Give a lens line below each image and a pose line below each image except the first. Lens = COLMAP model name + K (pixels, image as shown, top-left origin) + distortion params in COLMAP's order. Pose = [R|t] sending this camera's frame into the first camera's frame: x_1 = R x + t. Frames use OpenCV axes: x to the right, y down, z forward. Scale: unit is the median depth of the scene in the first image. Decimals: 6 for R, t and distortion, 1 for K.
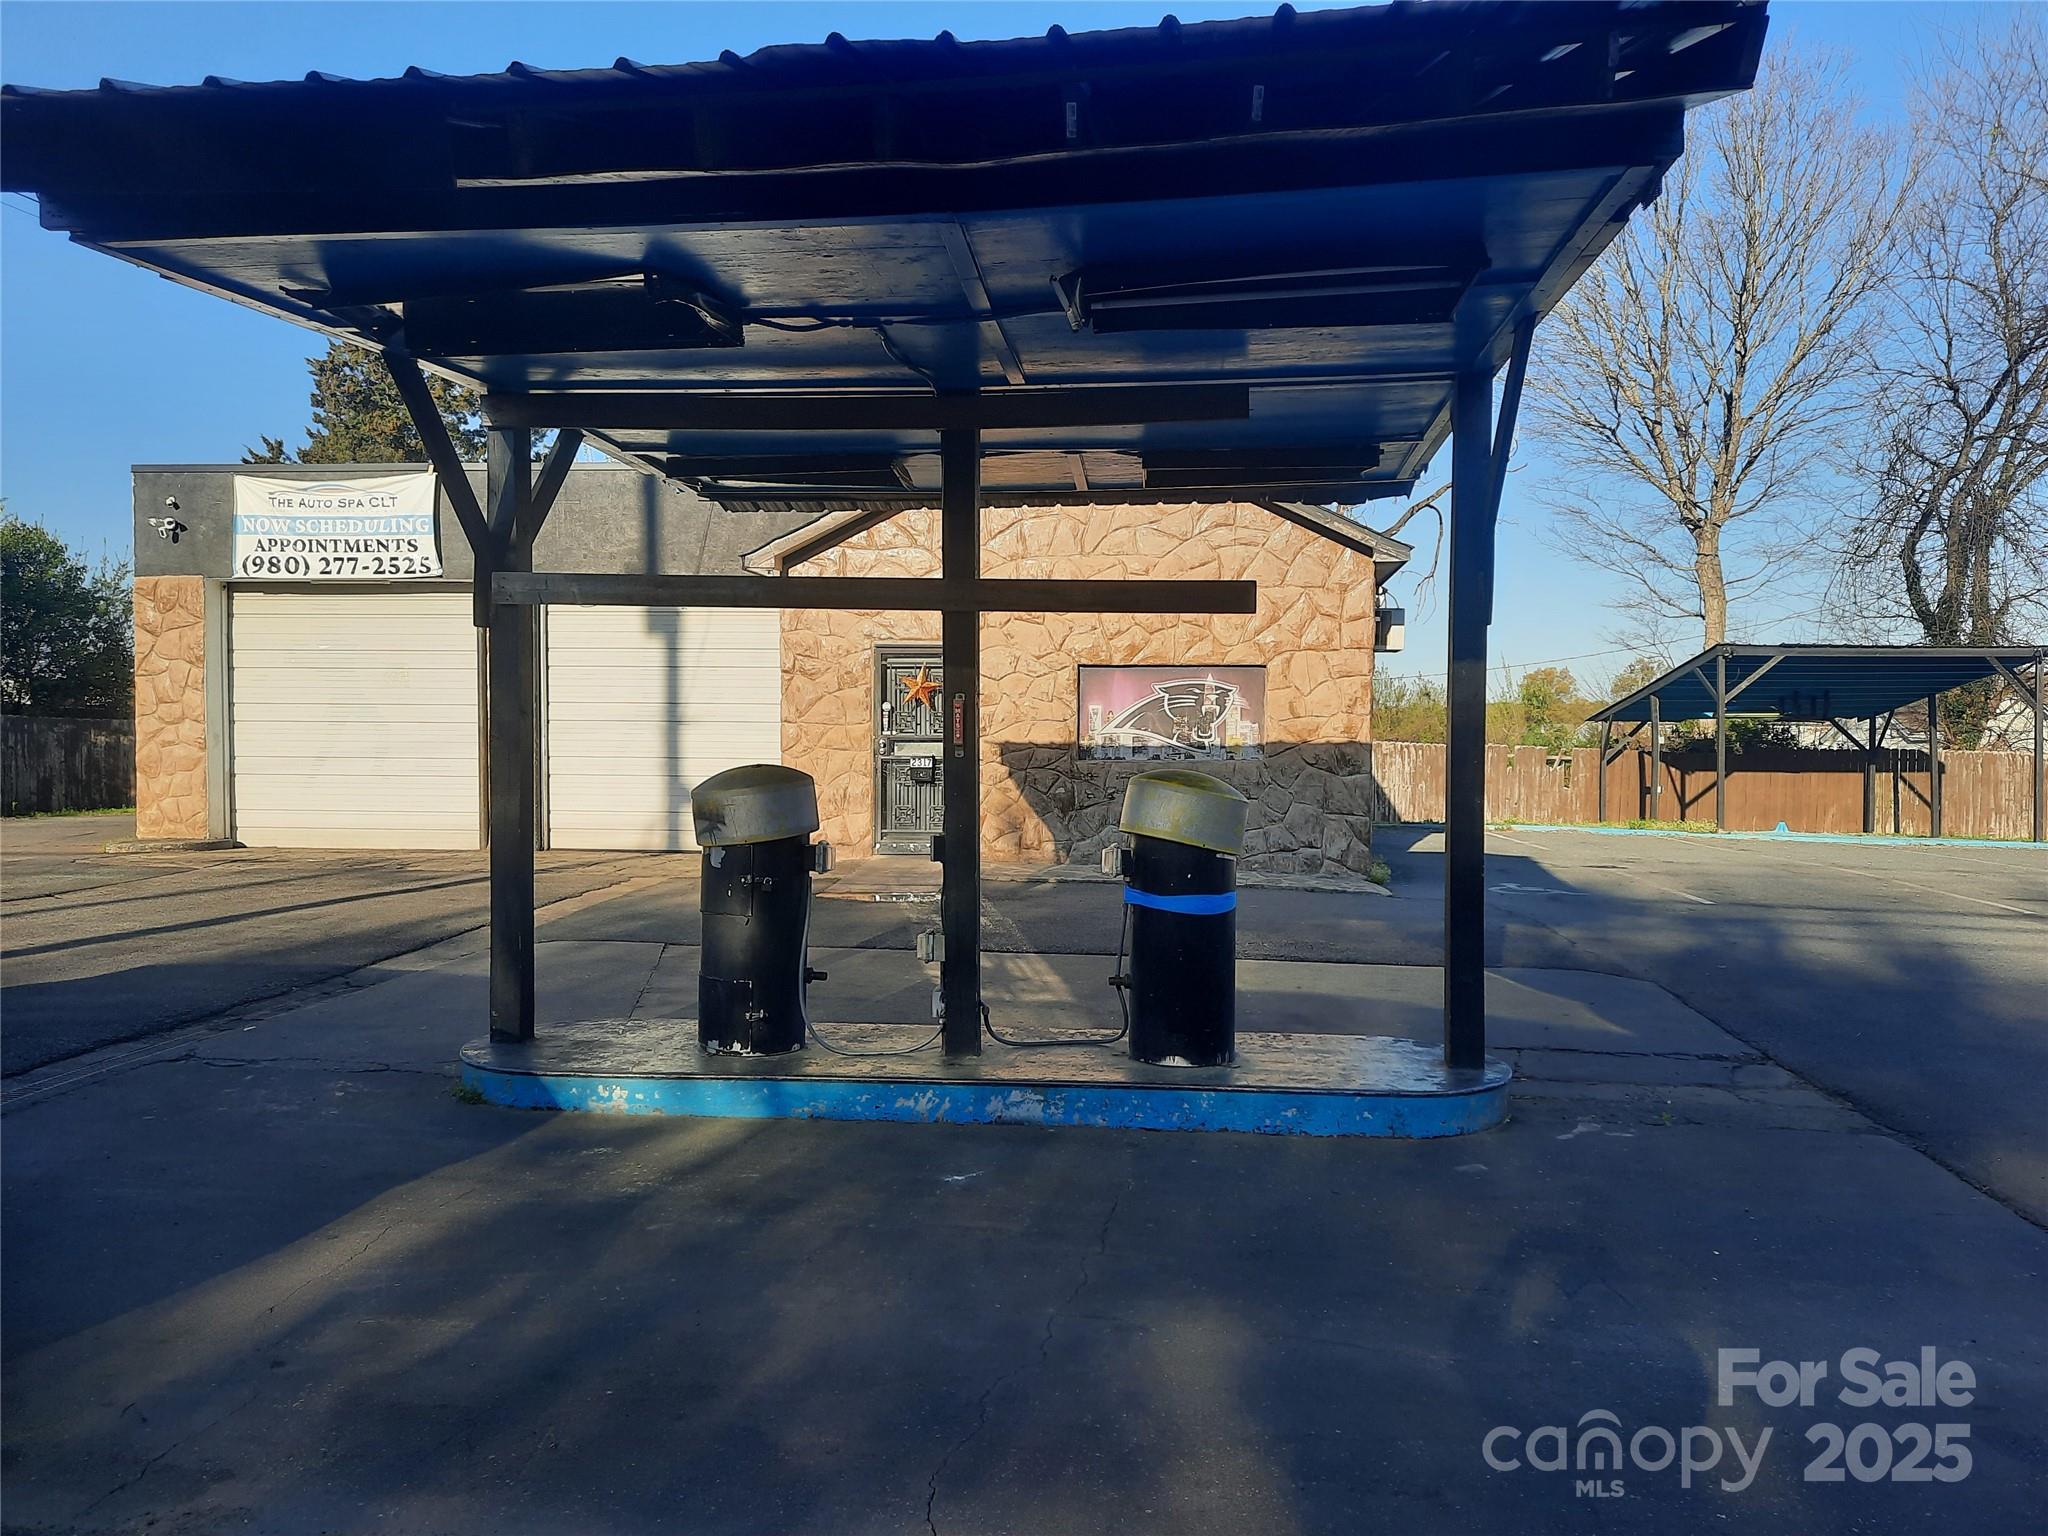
lens RADIAL K [[1505.7, 0, 1025.3], [0, 1505.7, 764.2], [0, 0, 1]] dist [0.084386, -0.011331]
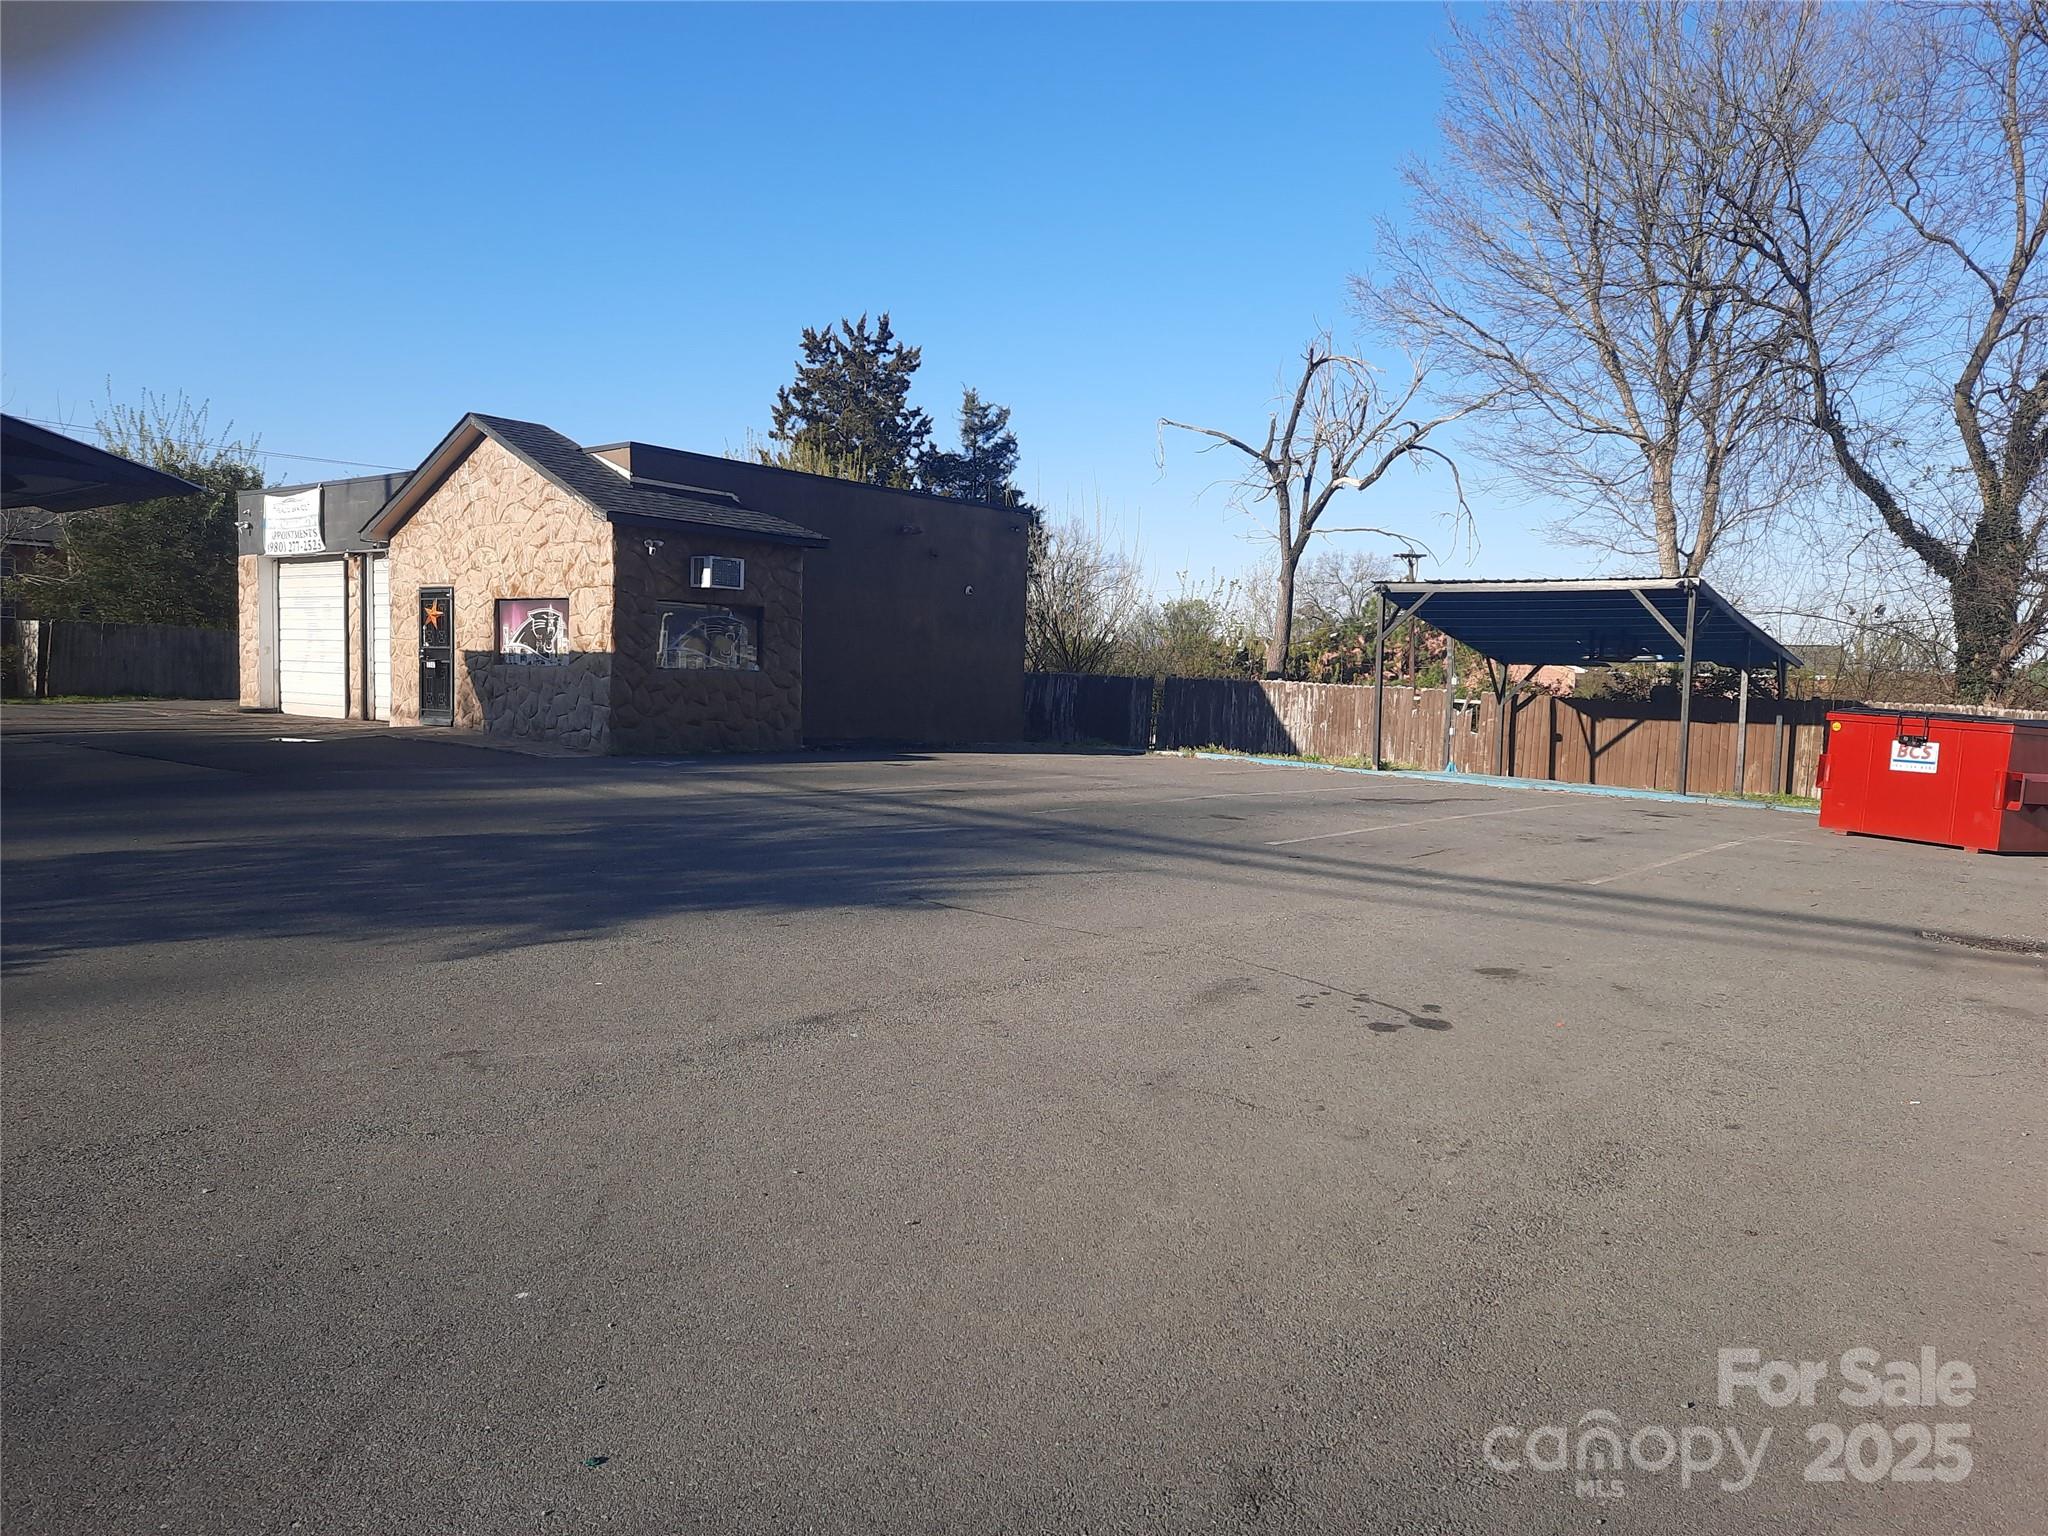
lens RADIAL K [[1505.7, 0, 1014.4], [0, 1505.7, 778.9], [0, 0, 1]] dist [0.084386, -0.011331]
pose [[0.829064, 0.053377, -0.556600, 1.157451], [-0.035150, 0.998440, 0.043393, 0.023970], [0.558048, -0.016411, 0.829647, 0.042223]]
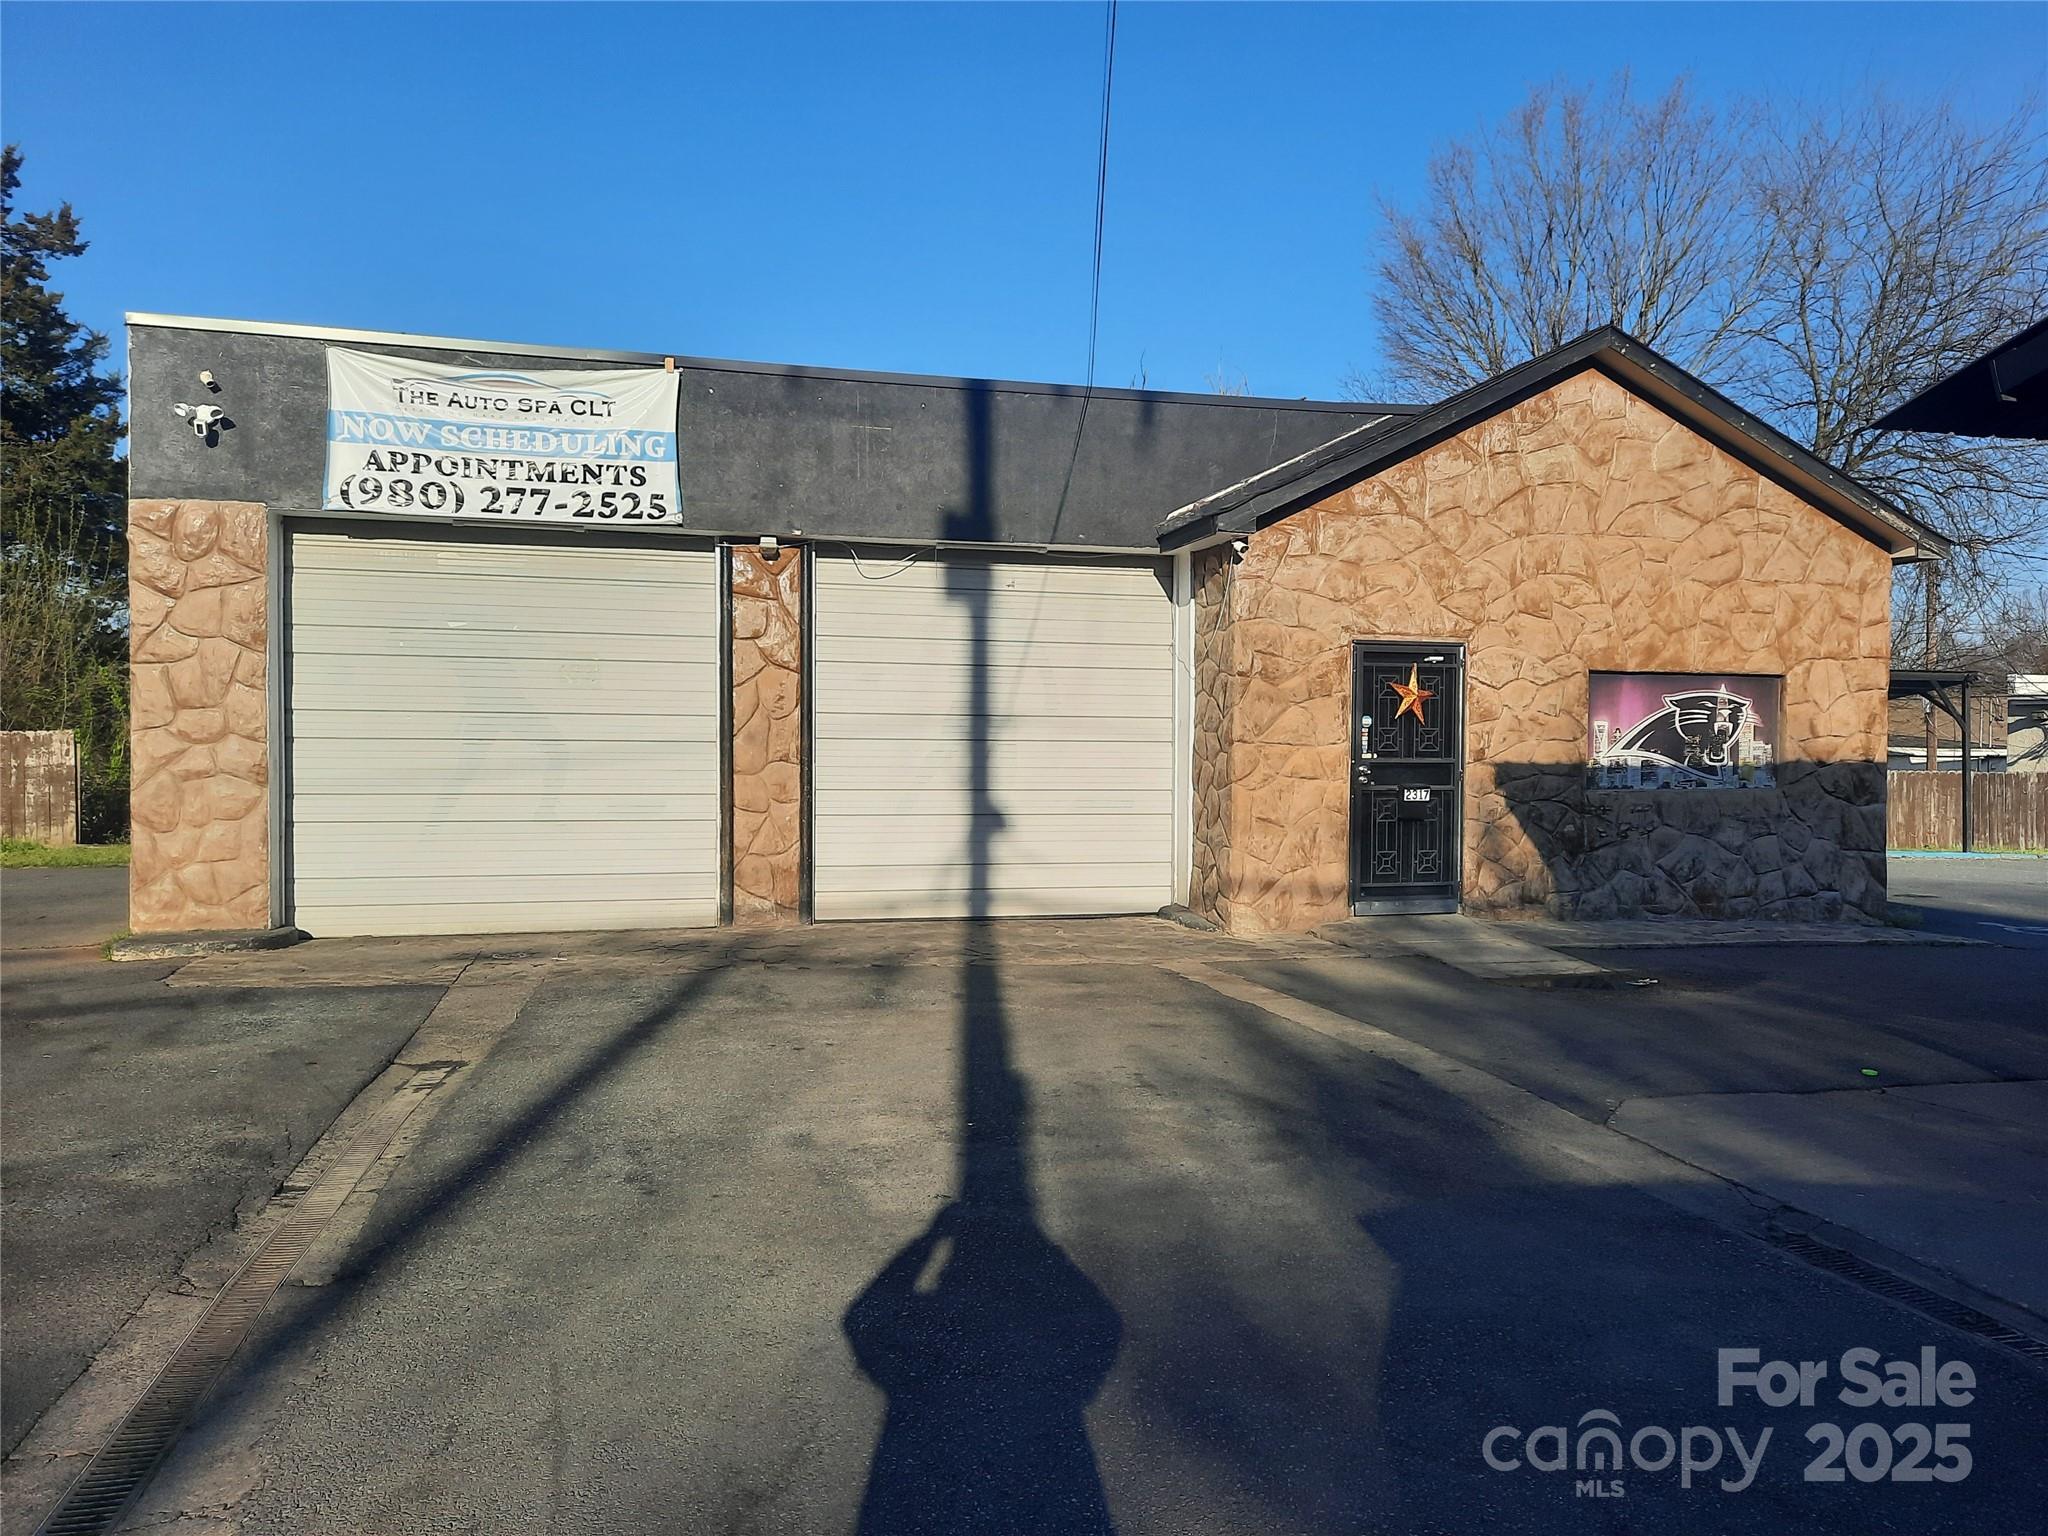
lens RADIAL K [[1505.7, 0, 1031.6], [0, 1505.7, 748.9], [0, 0, 1]] dist [0.084386, -0.011331]
pose [[0.929098, -0.002690, 0.369824, -0.485406], [0.004772, 0.999977, -0.004715, -0.019781], [-0.369803, 0.006146, 0.929090, 0.317814]]
